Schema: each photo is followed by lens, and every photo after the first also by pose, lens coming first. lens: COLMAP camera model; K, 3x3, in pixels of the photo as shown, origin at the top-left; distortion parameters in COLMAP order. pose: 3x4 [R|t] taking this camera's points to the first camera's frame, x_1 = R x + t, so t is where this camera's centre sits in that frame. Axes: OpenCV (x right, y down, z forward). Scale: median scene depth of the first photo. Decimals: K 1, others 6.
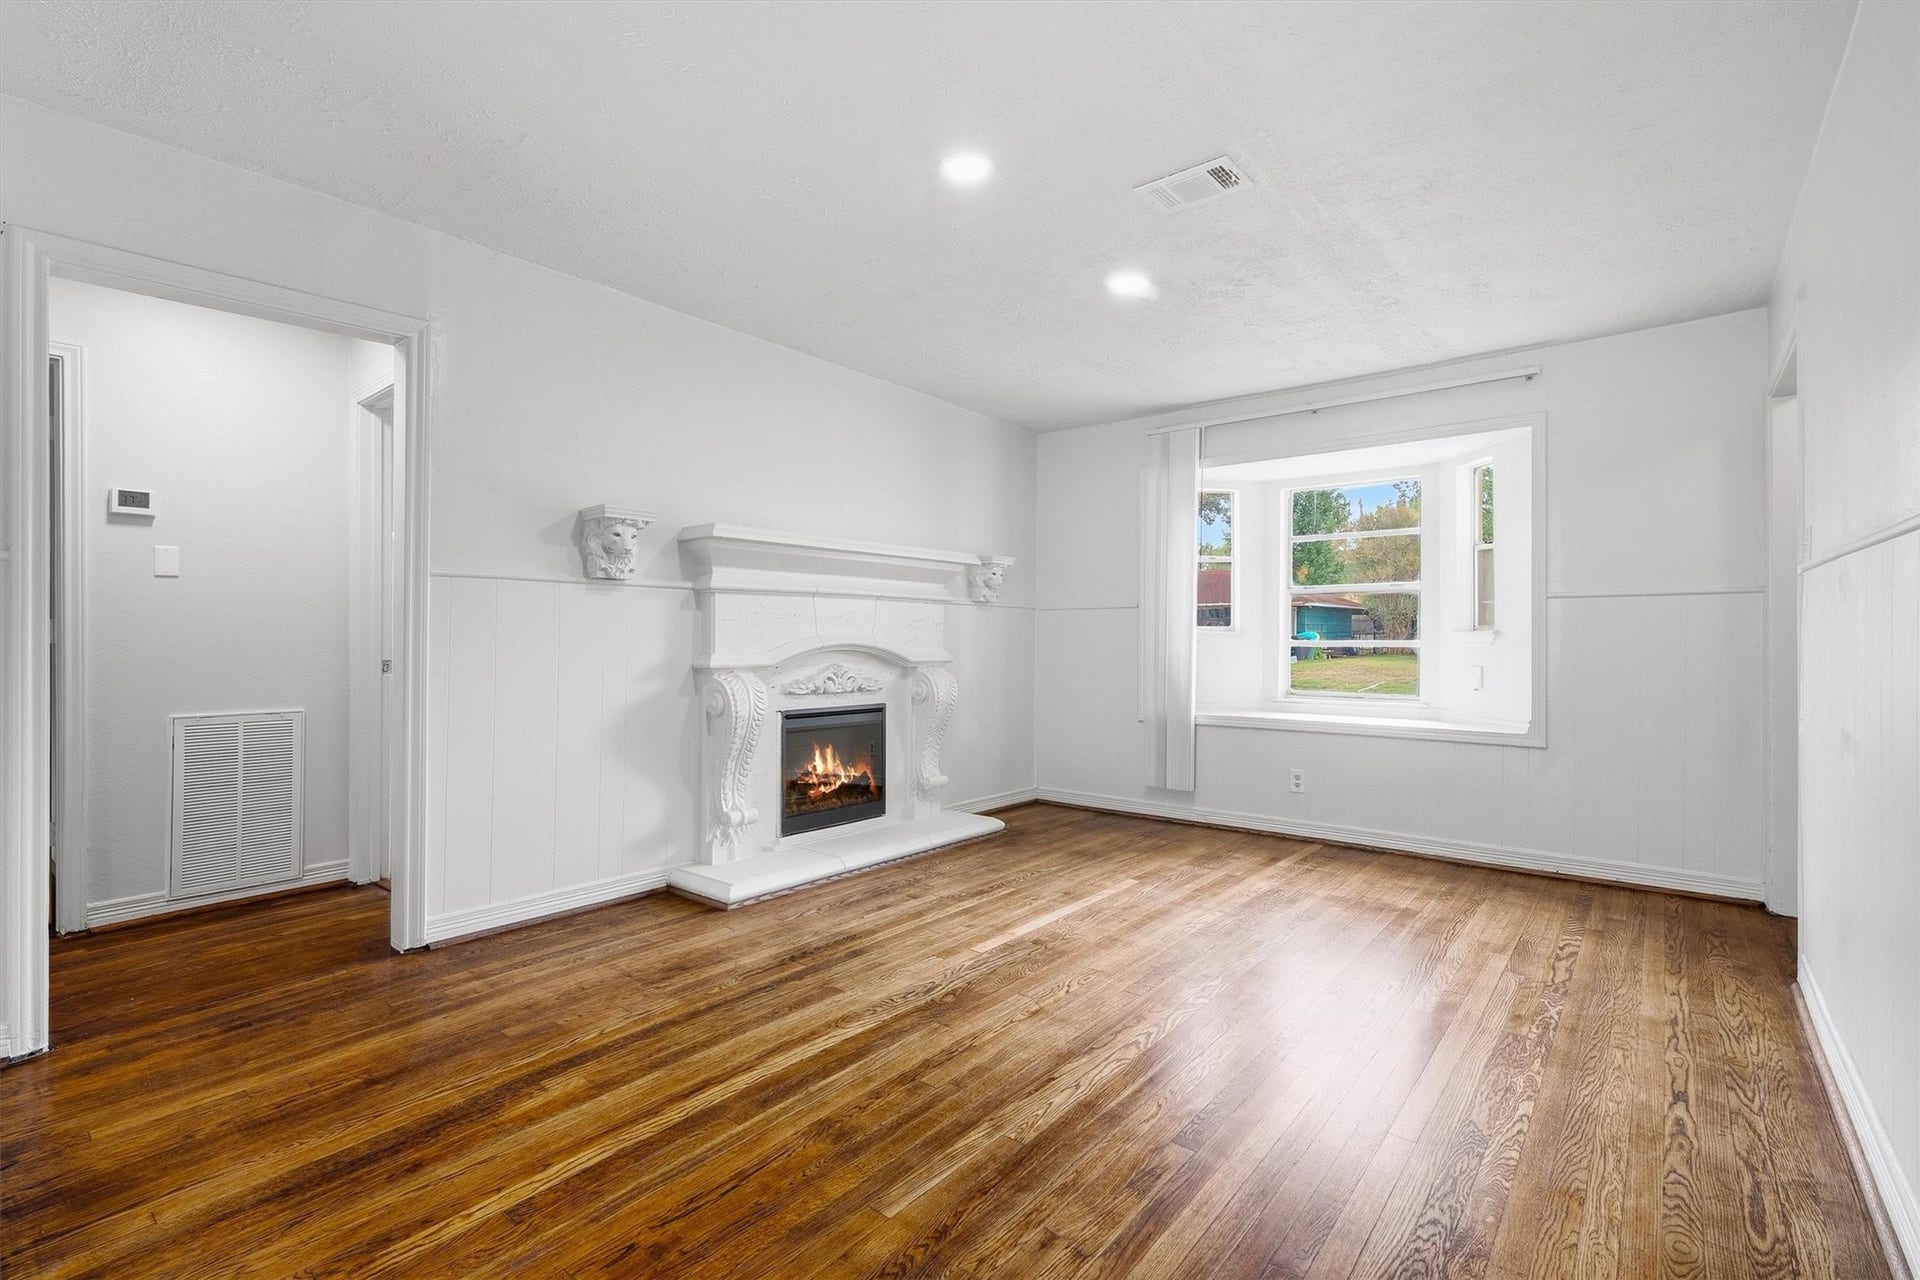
lens RADIAL K [[858.7, 0, 961.6], [0, 858.7, 641.2], [0, 0, 1]] dist [-0.008824, 0.006328]
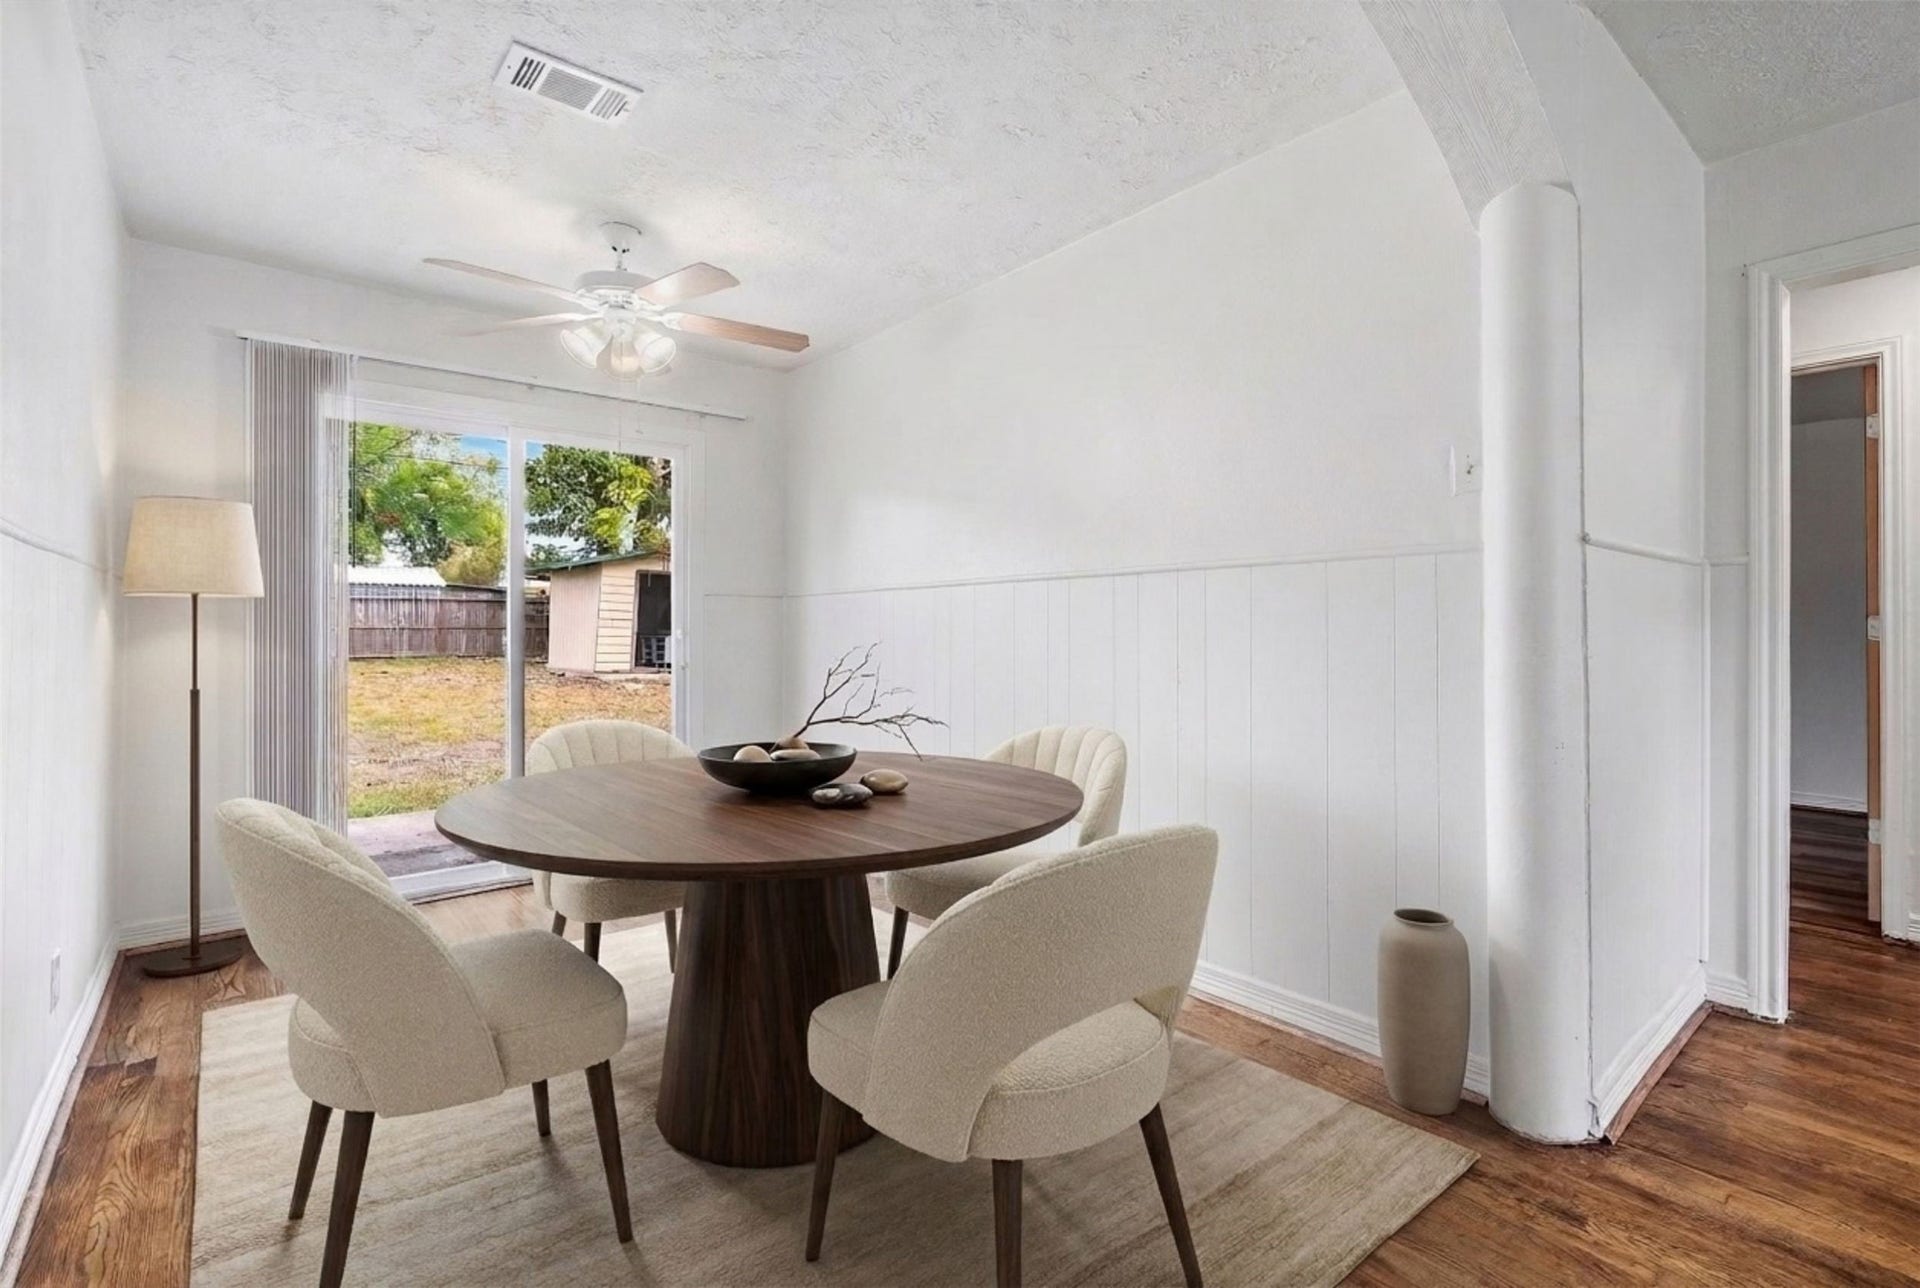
lens RADIAL K [[858.7, 0, 961.6], [0, 858.7, 645.2], [0, 0, 1]] dist [-0.008824, 0.006328]
pose [[-0.196153, 0.015842, -0.980445, 0.169059], [-0.008590, 0.999803, 0.017873, -0.000801], [0.980536, 0.011928, -0.195979, 0.211566]]
